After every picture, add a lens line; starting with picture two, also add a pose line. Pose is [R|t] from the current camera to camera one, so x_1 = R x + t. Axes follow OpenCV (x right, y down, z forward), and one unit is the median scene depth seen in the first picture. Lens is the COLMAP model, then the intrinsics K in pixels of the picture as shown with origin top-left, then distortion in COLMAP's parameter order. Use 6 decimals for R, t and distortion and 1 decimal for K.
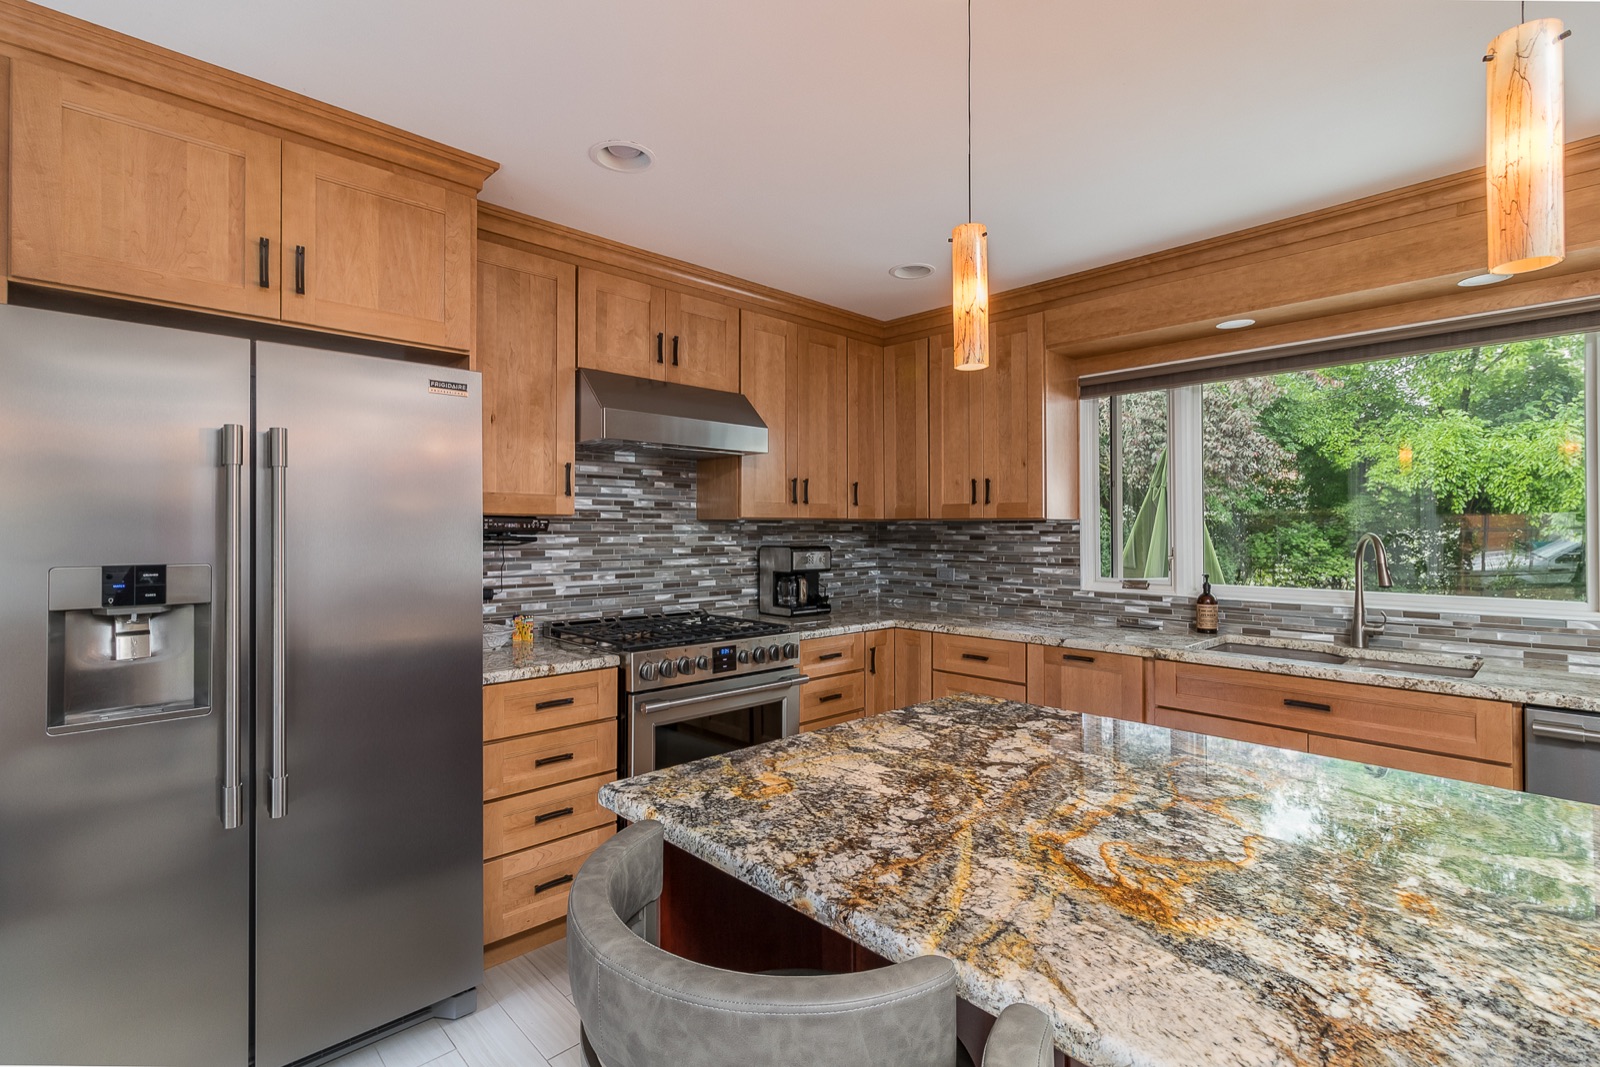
lens RADIAL K [[744.7, 0, 796.1], [0, 744.7, 524.7], [0, 0, 1]] dist [-0.000168, 0.000401]
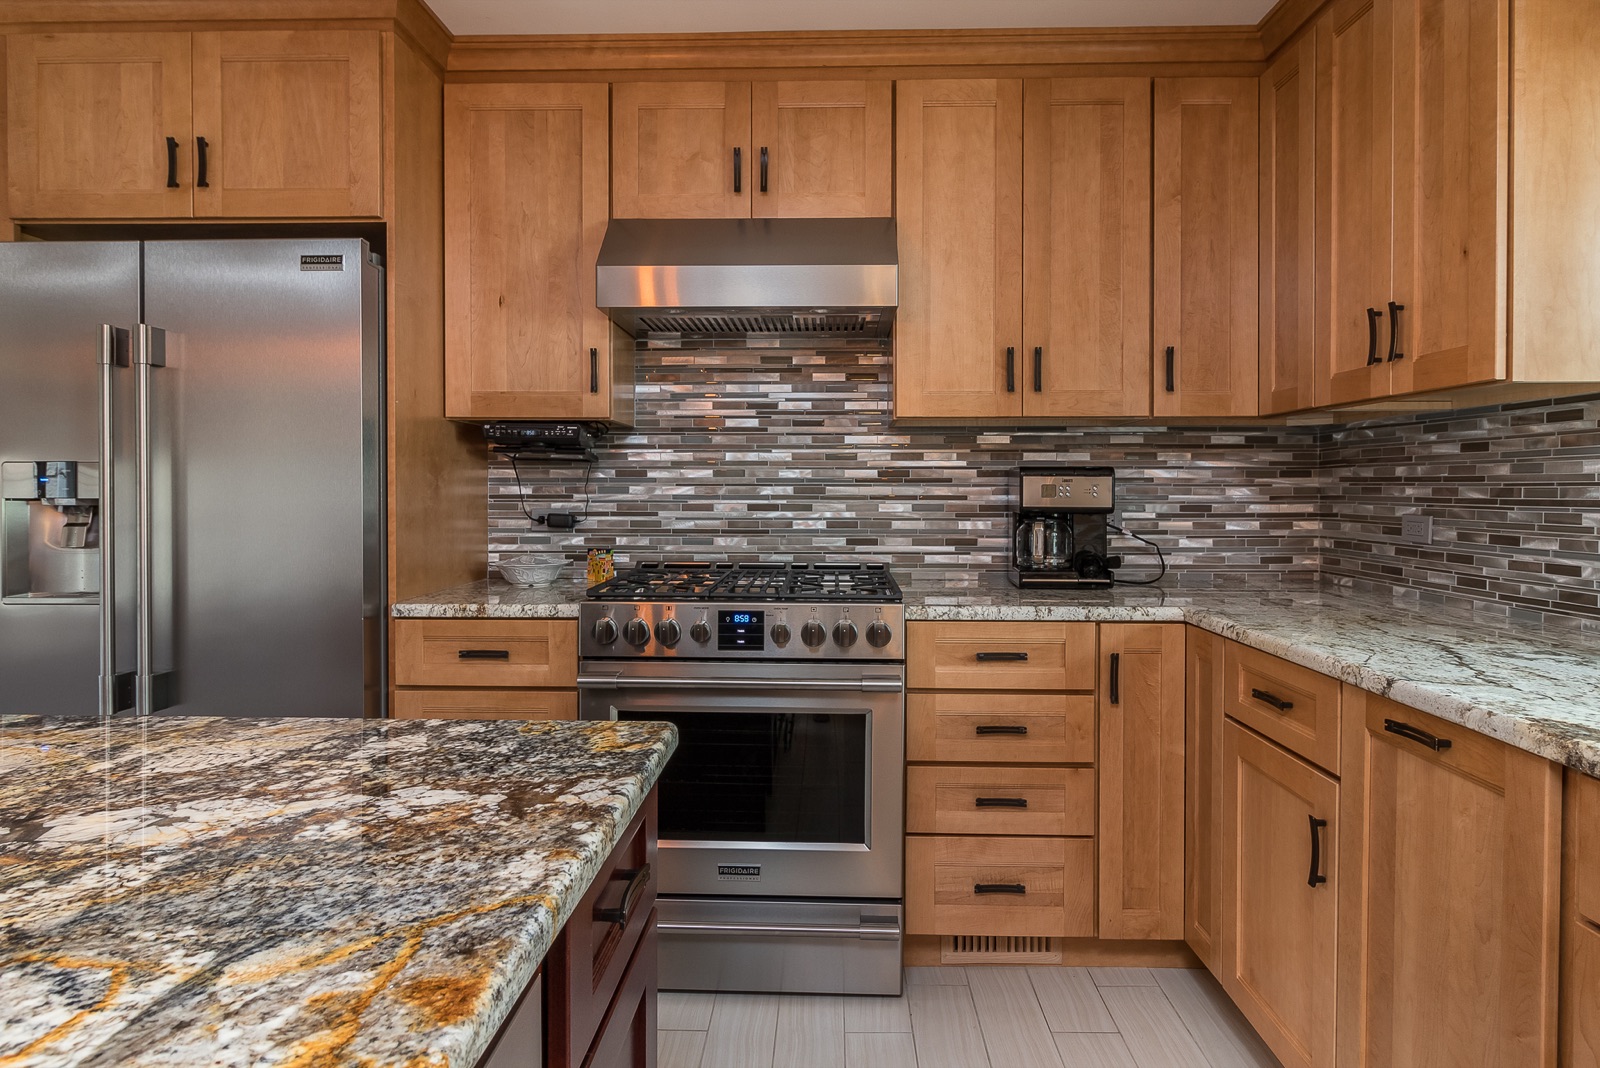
lens RADIAL K [[942.4, 0, 809.6], [0, 942.4, 500.8], [0, 0, 1]] dist [0.000976, -0.000764]
pose [[0.706357, 0.010711, -0.707775, 0.449645], [0.004510, 0.999797, 0.019631, 0.045841], [0.707842, -0.017059, 0.706165, 0.405239]]
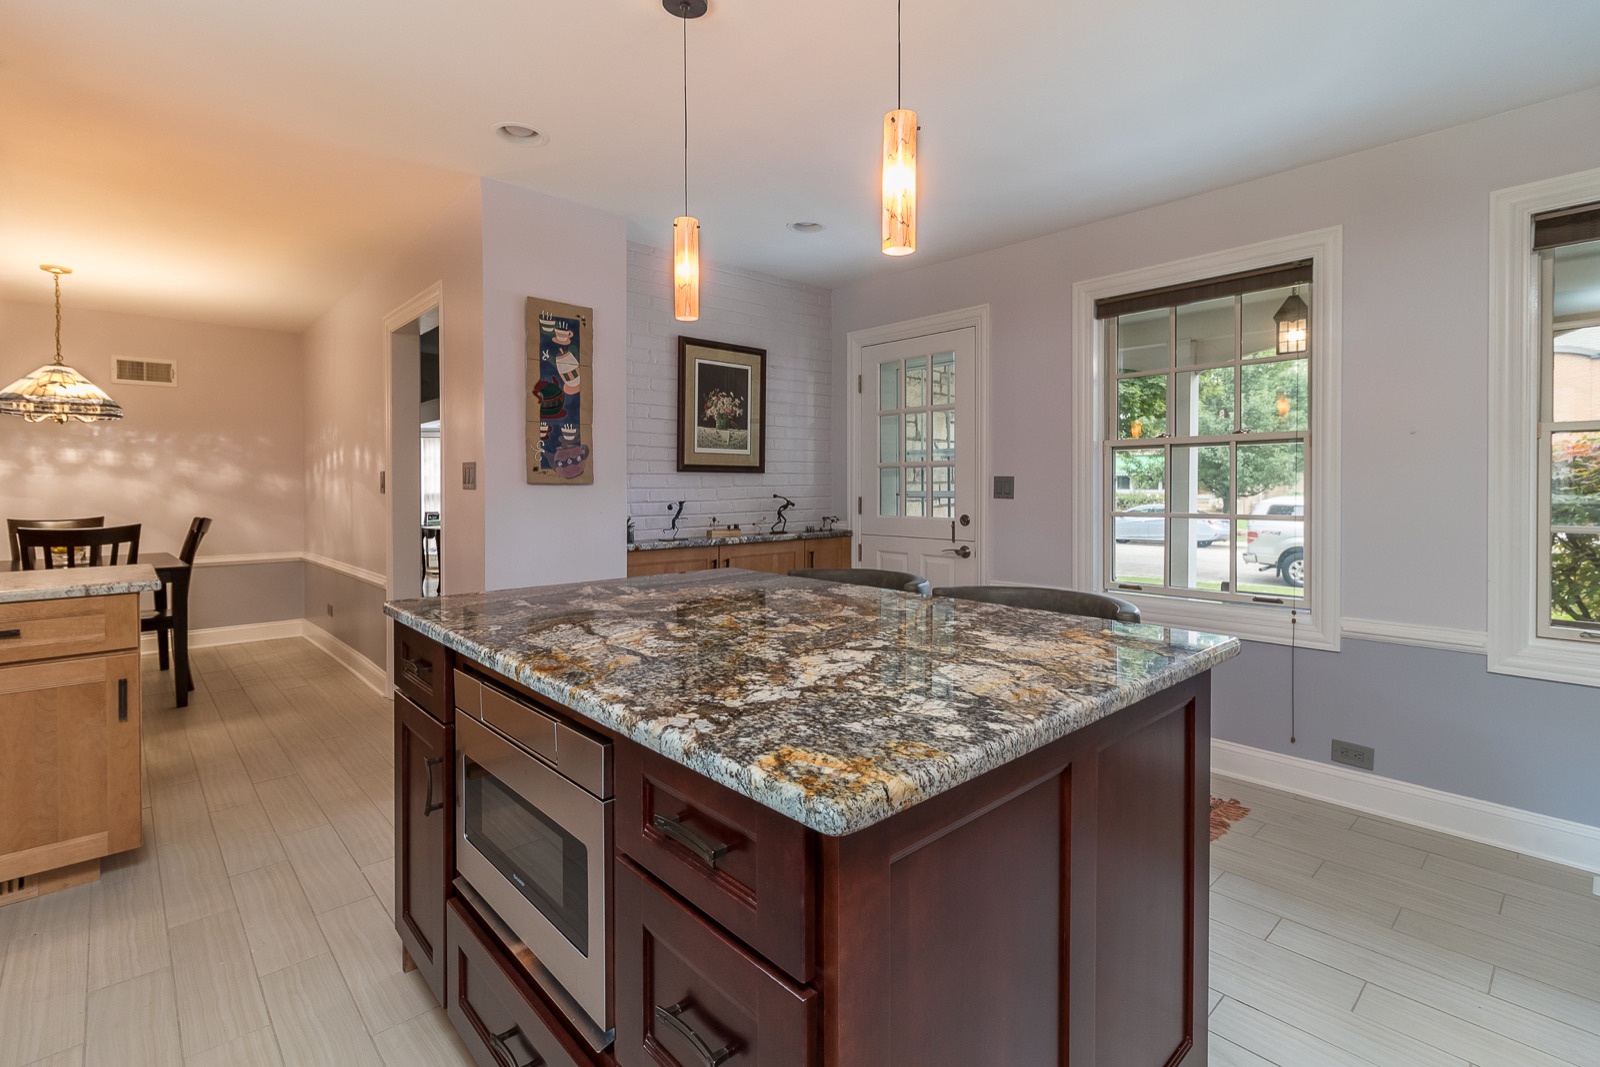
lens RADIAL K [[744.7, 0, 796.1], [0, 744.7, 524.7], [0, 0, 1]] dist [-0.000168, 0.000401]
pose [[-0.999768, 0.007207, 0.020289, 0.149061], [0.008098, 0.998991, 0.044168, 0.051375], [-0.019950, 0.044322, -0.998818, 0.846412]]
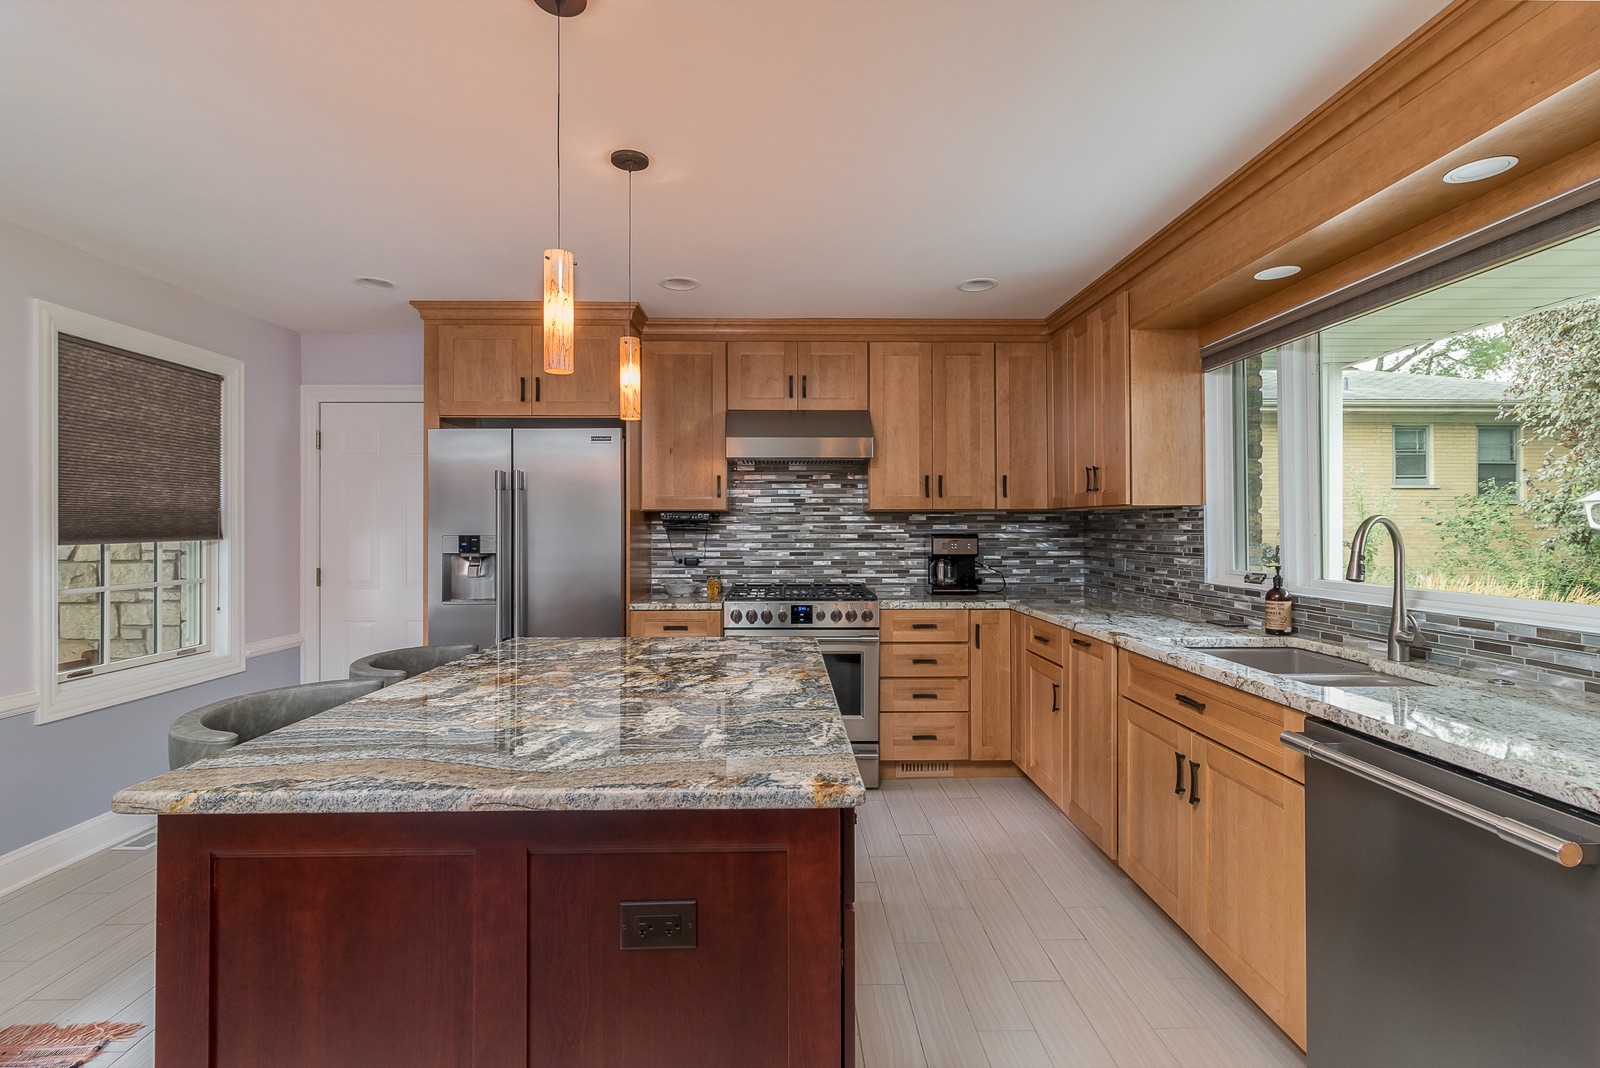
lens RADIAL K [[744.7, 0, 796.1], [0, 744.7, 525.2], [0, 0, 1]] dist [-0.000168, 0.000401]
pose [[0.740394, -0.004013, -0.672161, 0.696240], [0.007097, 0.999973, 0.001847, 0.013770], [0.672136, -0.006138, 0.740403, -0.006545]]
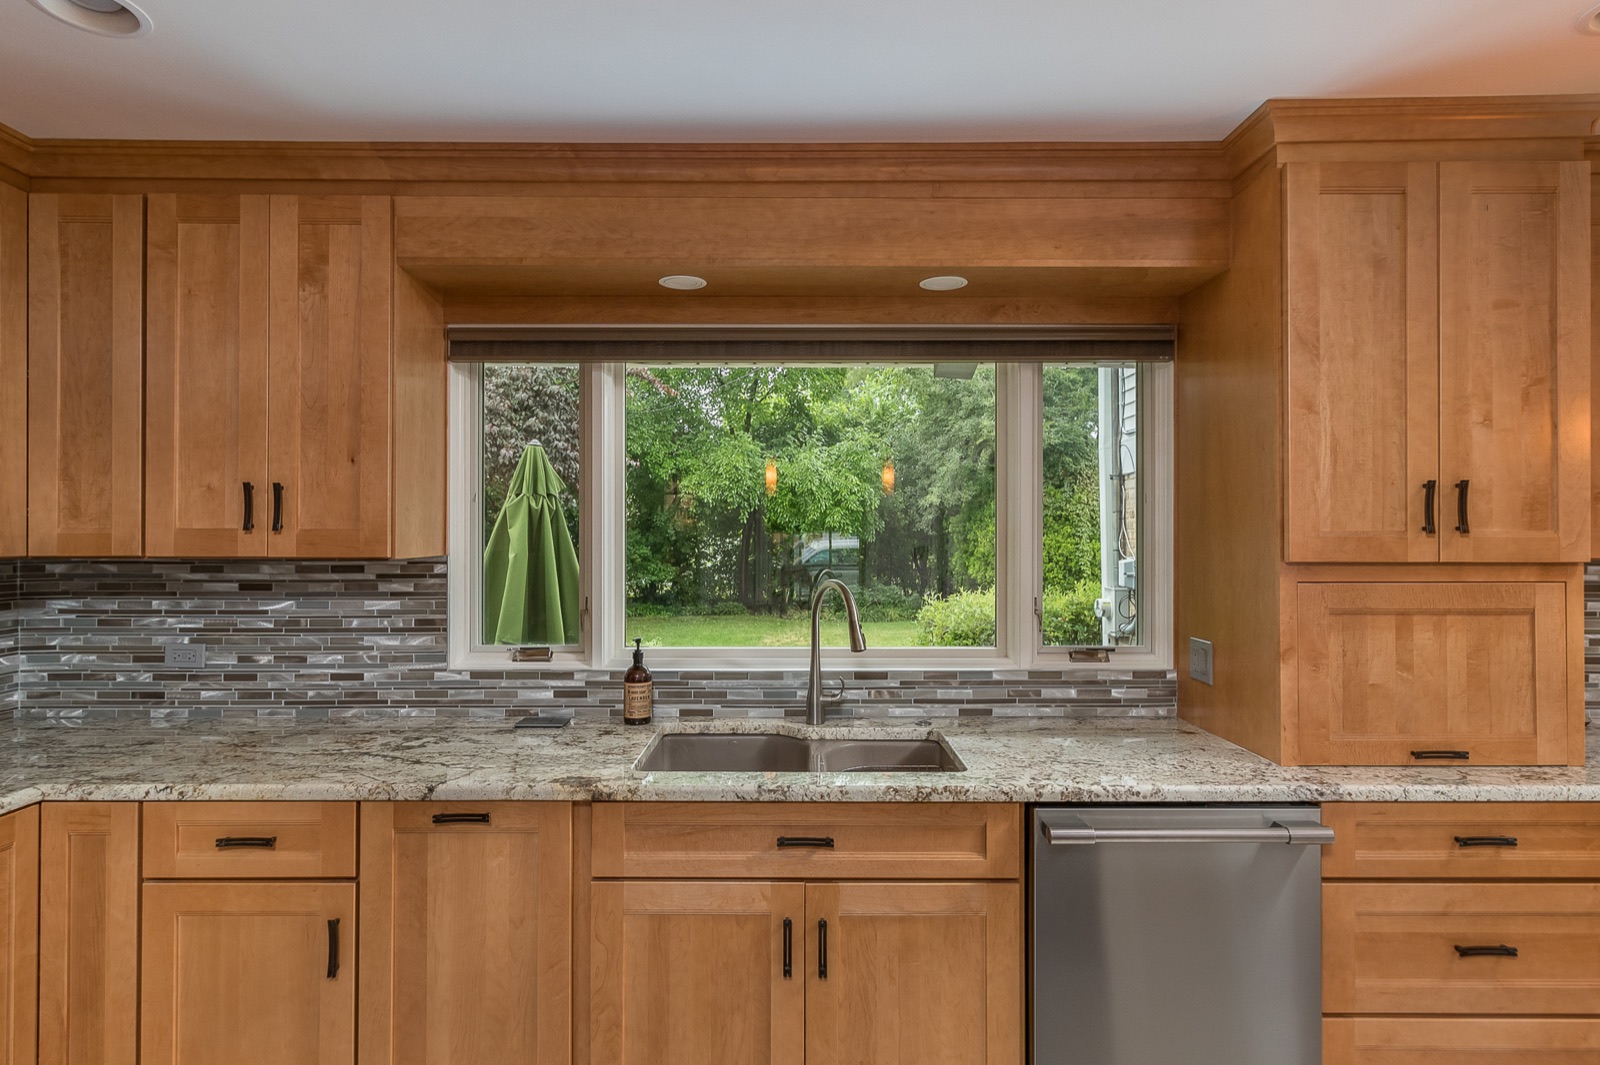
lens RADIAL K [[832.6, 0, 796.1], [0, 832.6, 525.2], [0, 0, 1]] dist [-0.000926, 0.000935]
pose [[0.688562, 0.007554, 0.725138, 0.088526], [-0.005923, 0.999971, -0.004793, -0.034313], [-0.725154, -0.000995, 0.688586, 0.350991]]
